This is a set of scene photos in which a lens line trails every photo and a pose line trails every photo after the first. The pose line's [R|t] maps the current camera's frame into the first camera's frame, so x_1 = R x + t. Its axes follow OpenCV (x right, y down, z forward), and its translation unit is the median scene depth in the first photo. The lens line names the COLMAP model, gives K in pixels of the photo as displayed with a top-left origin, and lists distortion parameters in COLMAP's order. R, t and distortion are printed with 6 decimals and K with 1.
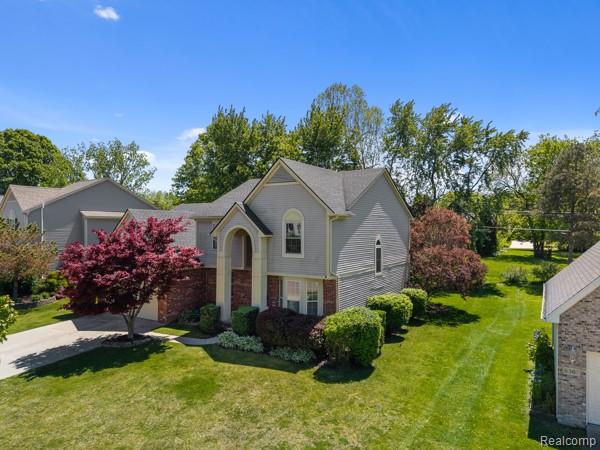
lens RADIAL K [[404.4, 0, 301.7], [0, 404.4, 224.1], [0, 0, 1]] dist [0.005522, -0.004783]
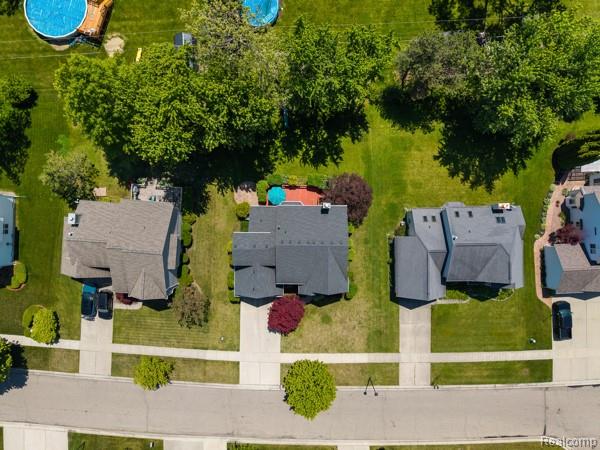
lens RADIAL K [[404.4, 0, 301.7], [0, 404.4, 224.1], [0, 0, 1]] dist [0.005522, -0.004783]
pose [[0.850701, -0.525603, -0.007052, 0.071853], [-0.003936, -0.019784, 0.999797, -2.951279], [-0.525636, -0.850500, -0.018899, 1.538141]]
